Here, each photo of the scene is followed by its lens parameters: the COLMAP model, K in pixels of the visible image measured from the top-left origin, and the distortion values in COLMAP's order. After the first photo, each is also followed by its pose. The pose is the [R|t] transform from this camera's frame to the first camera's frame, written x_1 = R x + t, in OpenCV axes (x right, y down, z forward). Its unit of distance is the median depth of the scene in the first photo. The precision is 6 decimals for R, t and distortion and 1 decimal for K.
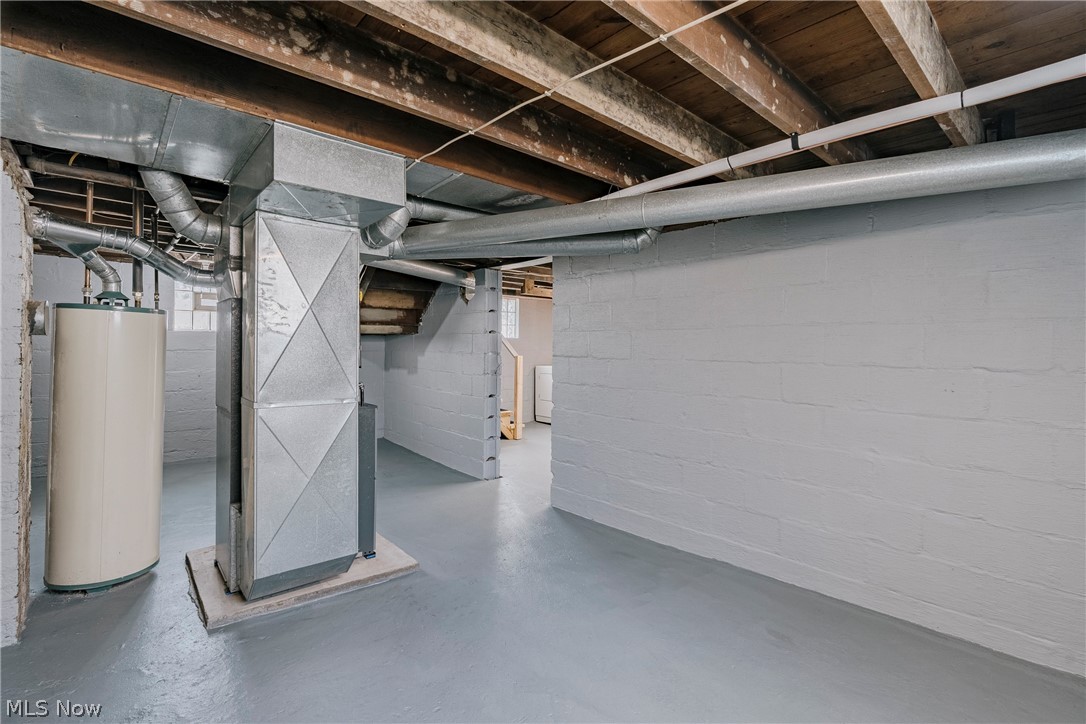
lens RADIAL K [[498.1, 0, 540.4], [0, 498.1, 358.7], [0, 0, 1]] dist [-0.003414, 0.000408]
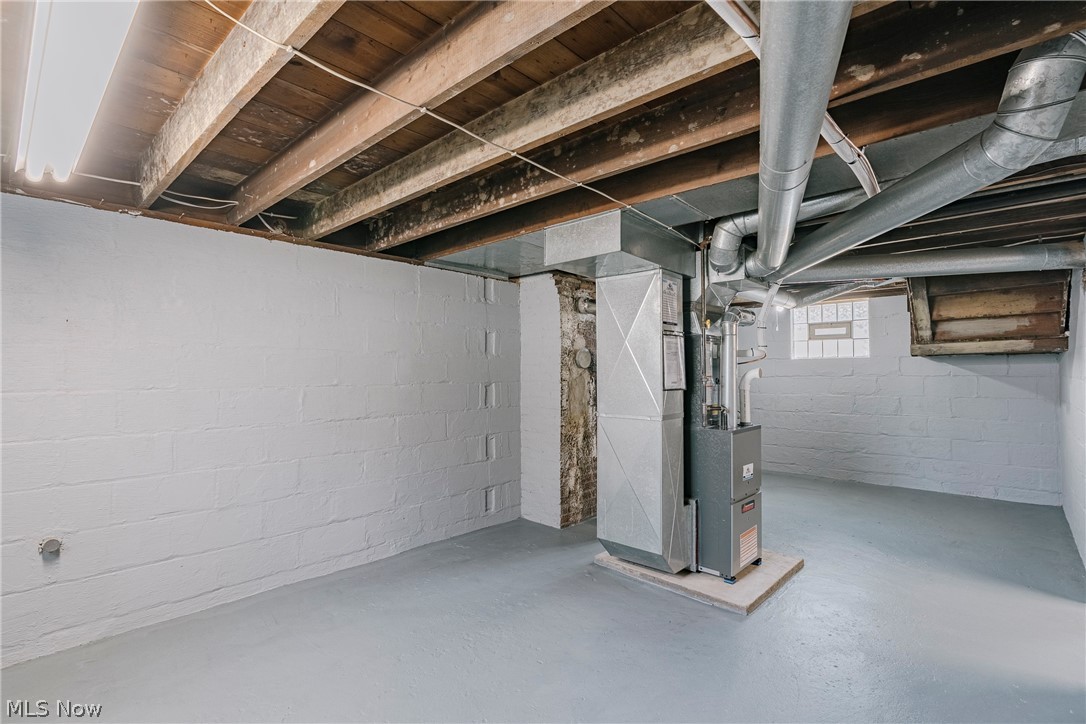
lens RADIAL K [[498.1, 0, 540.4], [0, 498.1, 358.7], [0, 0, 1]] dist [-0.003414, 0.000408]
pose [[0.109531, -0.036313, -0.993320, 0.914818], [-0.017019, 0.999117, -0.038402, -0.005784], [0.993838, 0.021111, 0.108816, 0.741151]]
